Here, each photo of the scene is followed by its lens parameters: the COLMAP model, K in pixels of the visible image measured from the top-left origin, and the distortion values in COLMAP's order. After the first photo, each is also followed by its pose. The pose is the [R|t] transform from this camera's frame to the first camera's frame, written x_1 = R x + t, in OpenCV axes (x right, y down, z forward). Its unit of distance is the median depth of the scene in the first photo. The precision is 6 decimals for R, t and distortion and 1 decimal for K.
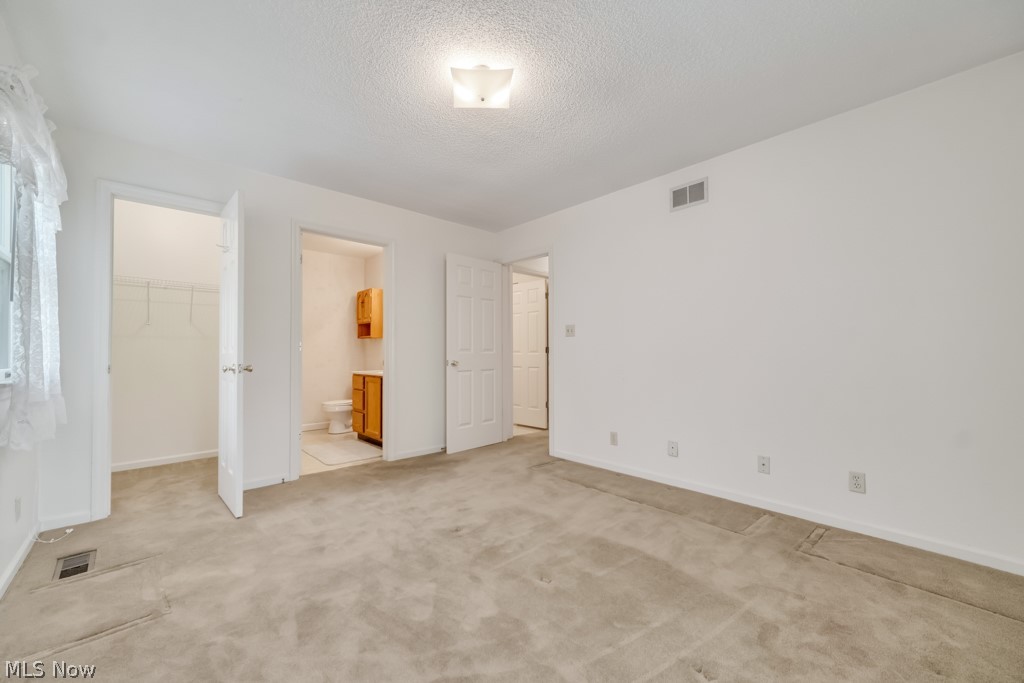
lens RADIAL K [[408.1, 0, 514.2], [0, 408.1, 343.9], [0, 0, 1]] dist [0.003429, 0.000272]
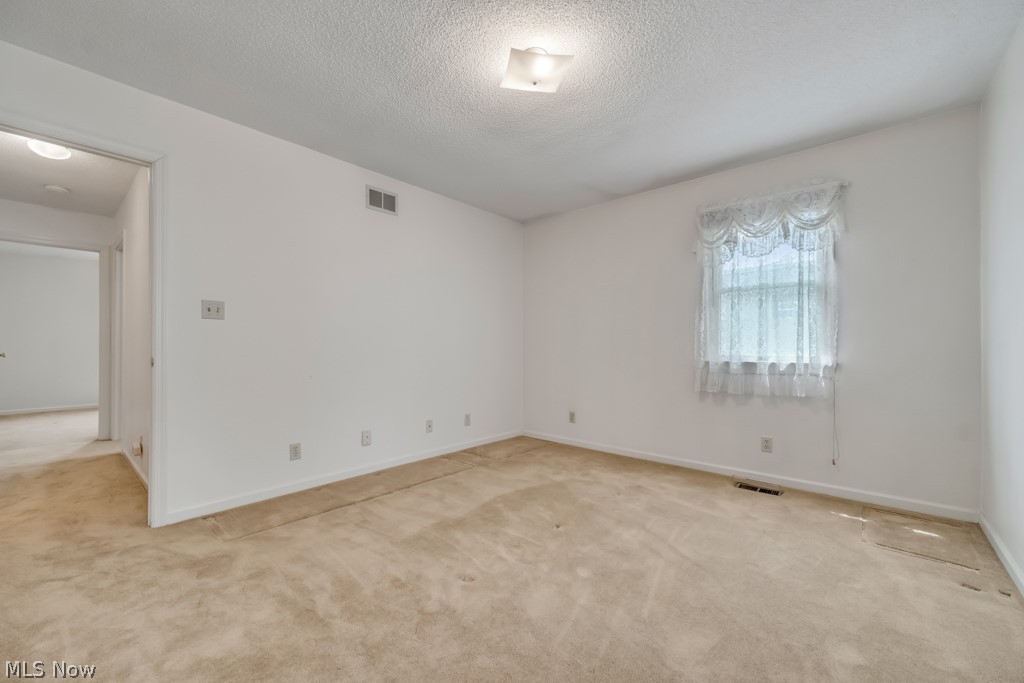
lens RADIAL K [[408.1, 0, 514.2], [0, 408.1, 343.9], [0, 0, 1]] dist [0.003429, 0.000272]
pose [[-0.114122, 0.007426, 0.993439, -0.585586], [-0.022606, 0.999694, -0.010069, 0.017034], [-0.993210, -0.023607, -0.113919, 0.647988]]
